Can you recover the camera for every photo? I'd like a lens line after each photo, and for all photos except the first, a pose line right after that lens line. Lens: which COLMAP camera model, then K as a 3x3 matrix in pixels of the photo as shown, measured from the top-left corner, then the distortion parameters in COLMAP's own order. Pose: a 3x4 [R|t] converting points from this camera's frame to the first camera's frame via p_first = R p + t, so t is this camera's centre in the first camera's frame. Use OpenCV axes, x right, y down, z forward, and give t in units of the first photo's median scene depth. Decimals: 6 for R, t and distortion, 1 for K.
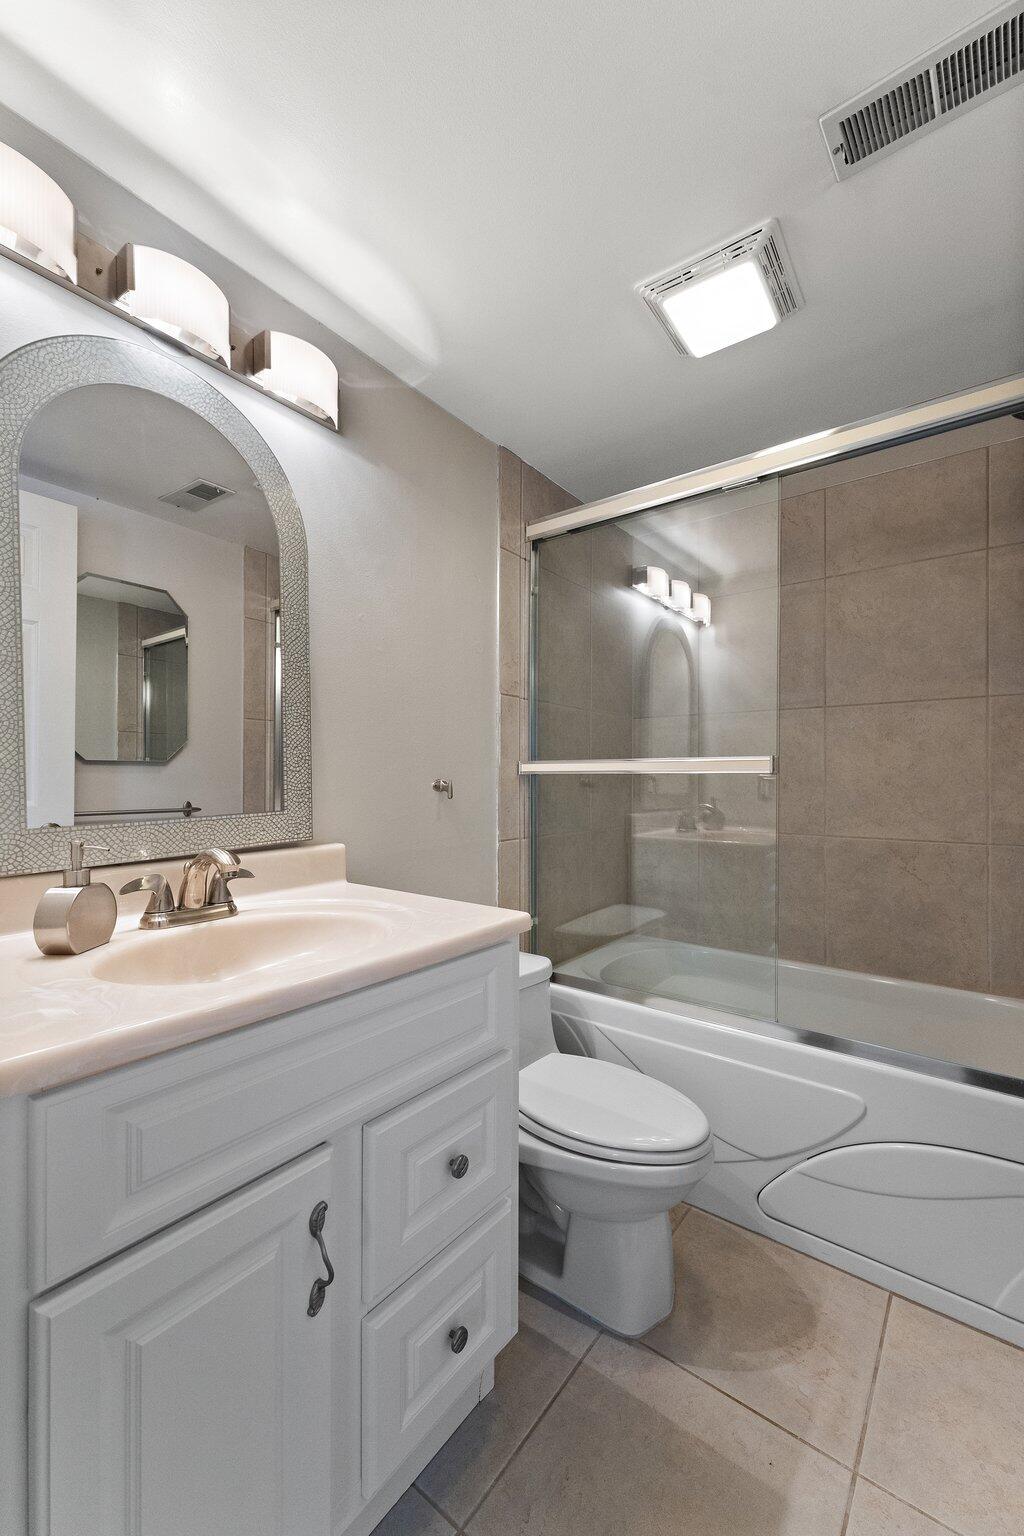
lens RADIAL K [[628.0, 0, 513.8], [0, 628.0, 778.9], [0, 0, 1]] dist [0.003174, 0.000056]
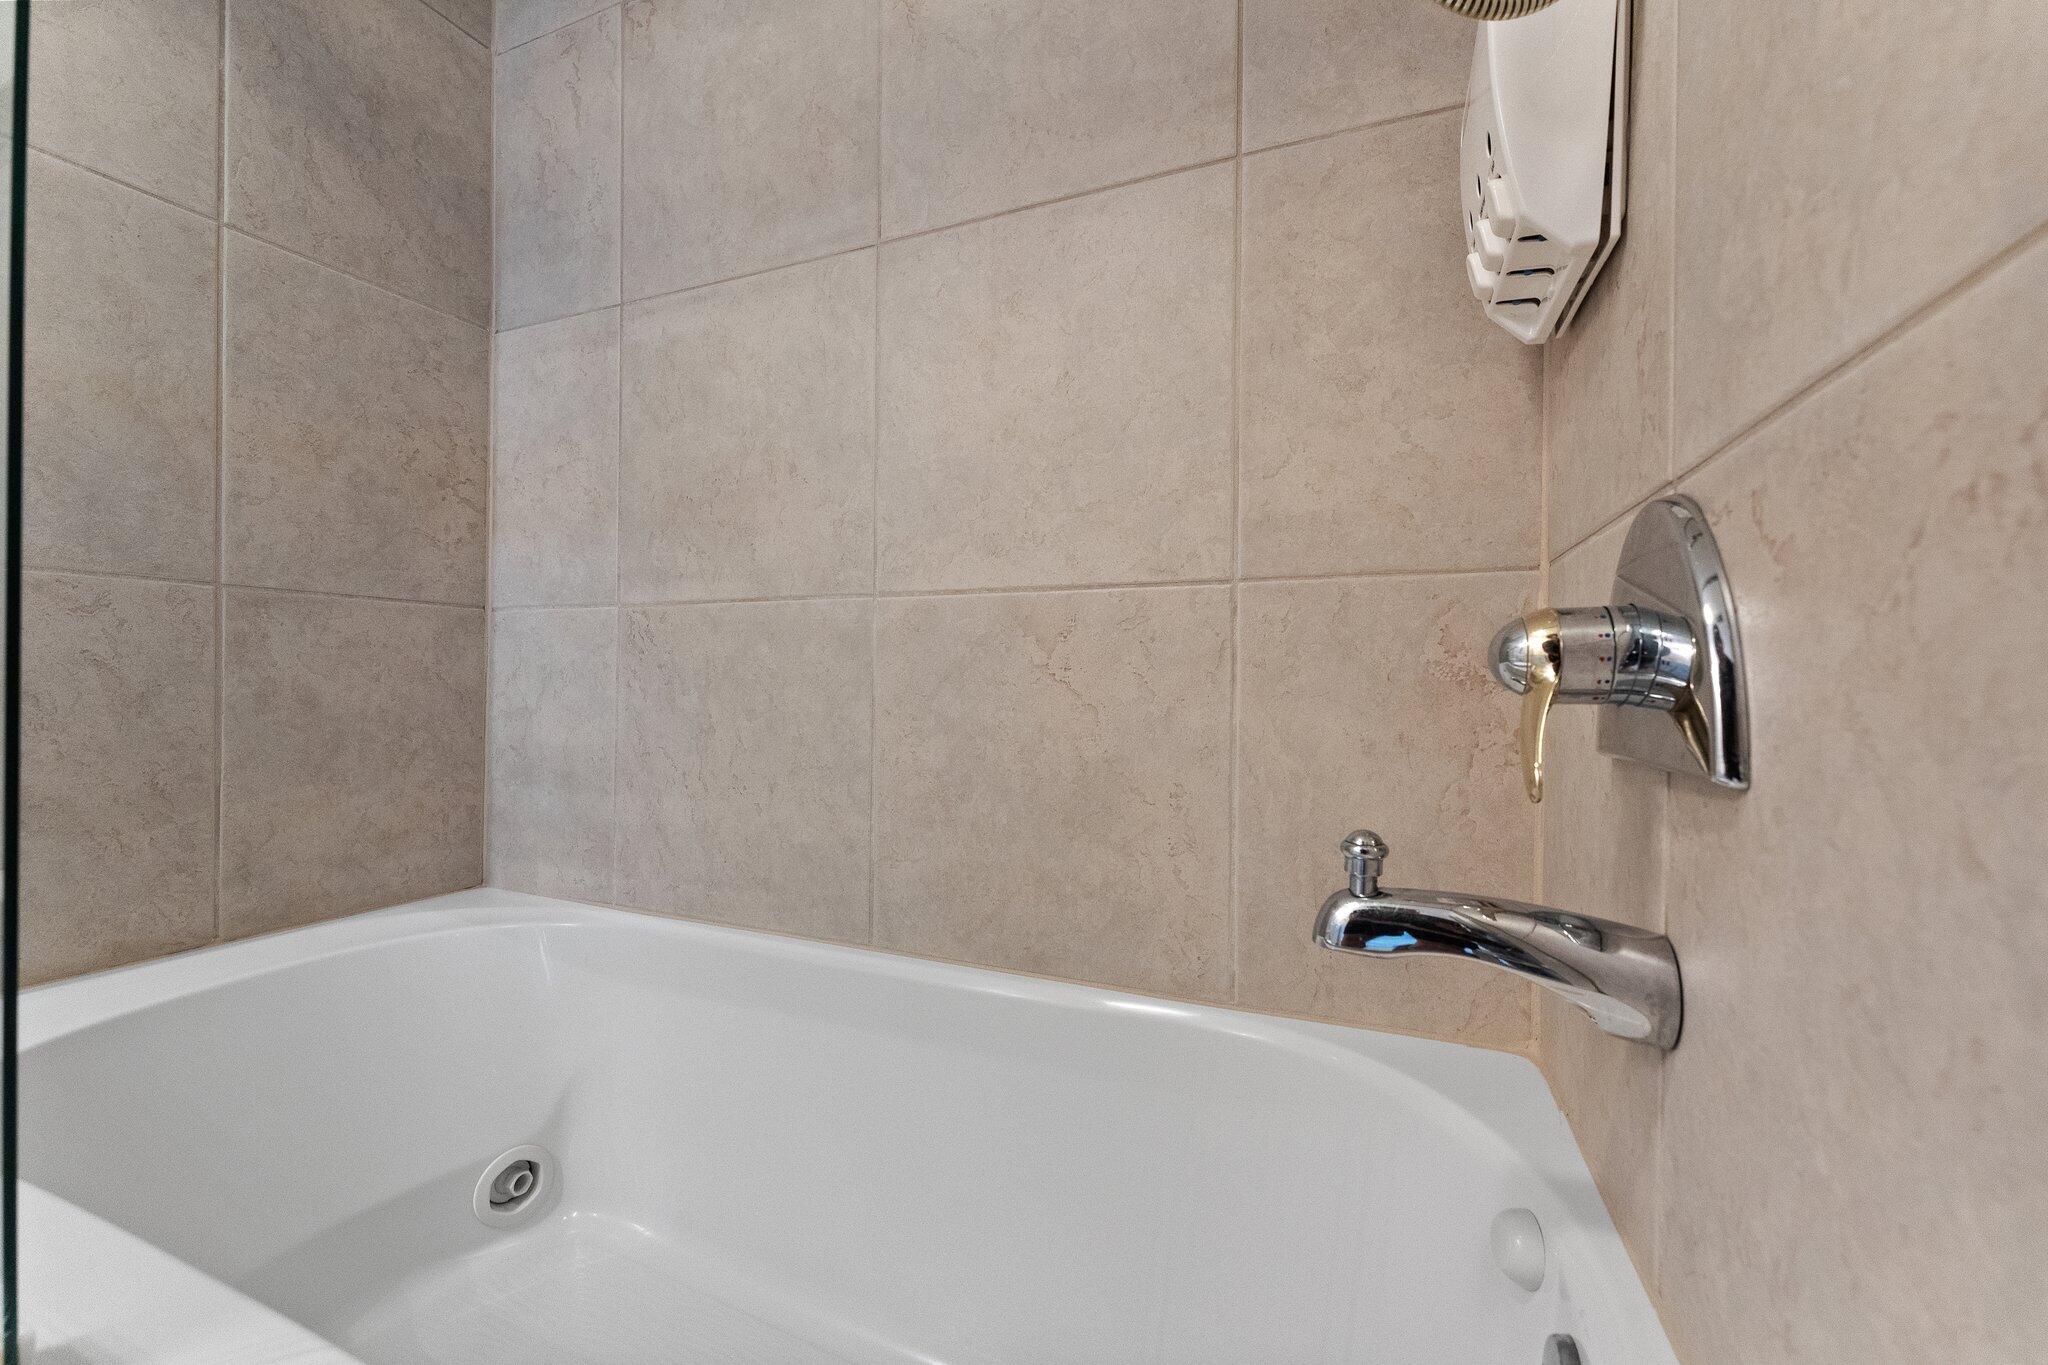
lens RADIAL K [[837.4, 0, 1017.4], [0, 837.4, 679.4], [0, 0, 1]] dist [0.003174, 0.000056]
pose [[0.966964, 0.011032, 0.254675, 0.481500], [-0.010754, 0.999939, -0.002482, 0.149461], [-0.254687, -0.000339, 0.967023, 0.538674]]
